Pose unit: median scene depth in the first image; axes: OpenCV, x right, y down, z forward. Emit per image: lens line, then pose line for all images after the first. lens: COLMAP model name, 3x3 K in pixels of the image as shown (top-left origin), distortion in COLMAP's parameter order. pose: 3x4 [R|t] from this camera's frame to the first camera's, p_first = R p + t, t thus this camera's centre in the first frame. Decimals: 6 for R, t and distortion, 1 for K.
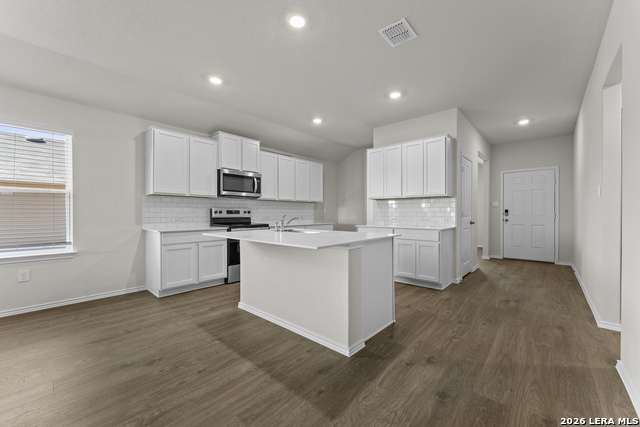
lens RADIAL K [[256.7, 0, 322.4], [0, 256.7, 212.5], [0, 0, 1]] dist [-0.003709, 0.001590]
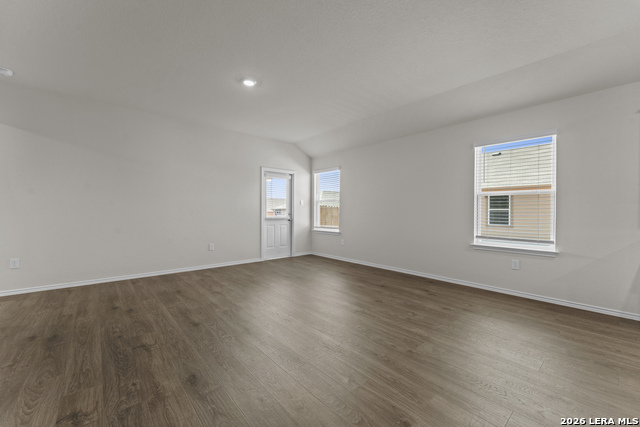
lens RADIAL K [[256.7, 0, 320.8], [0, 256.7, 222.6], [0, 0, 1]] dist [-0.003709, 0.001590]
pose [[-0.124358, 0.041901, -0.991352, 0.112908], [0.000231, 0.999109, 0.042200, -0.001638], [0.992237, 0.005019, -0.124257, 0.204541]]
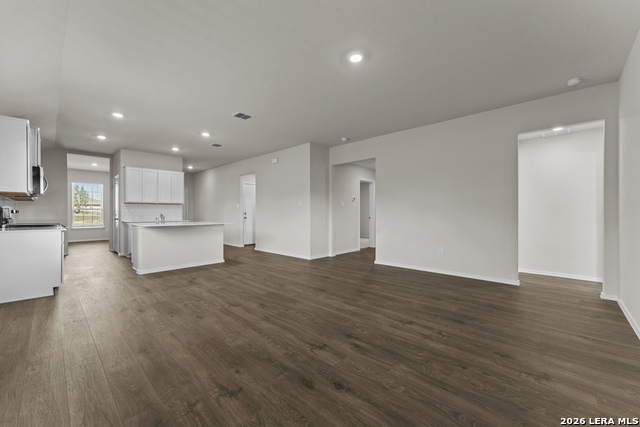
lens RADIAL K [[256.7, 0, 320.0], [0, 256.7, 214.0], [0, 0, 1]] dist [-0.003709, 0.001590]
pose [[0.030195, -0.006093, 0.999525, -1.626795], [-0.003469, 0.999975, 0.006200, -0.004853], [-0.999538, -0.003655, 0.030173, -0.103430]]
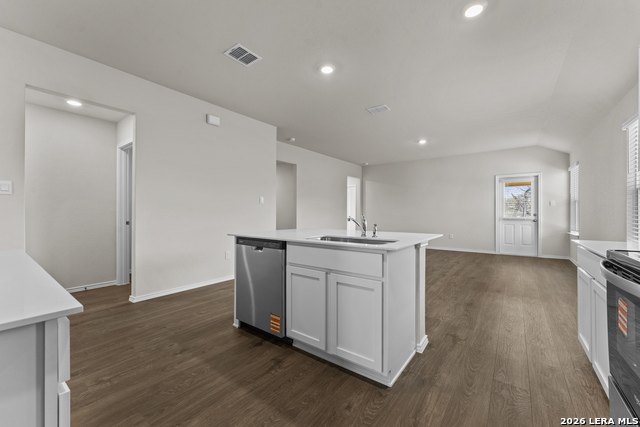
lens RADIAL K [[256.7, 0, 318.2], [0, 256.7, 213.4], [0, 0, 1]] dist [-0.003709, 0.001590]
pose [[-0.997290, -0.001067, -0.073560, 0.029783], [-0.001007, 0.999999, -0.000854, 0.006947], [0.073561, -0.000777, -0.997290, 1.515281]]
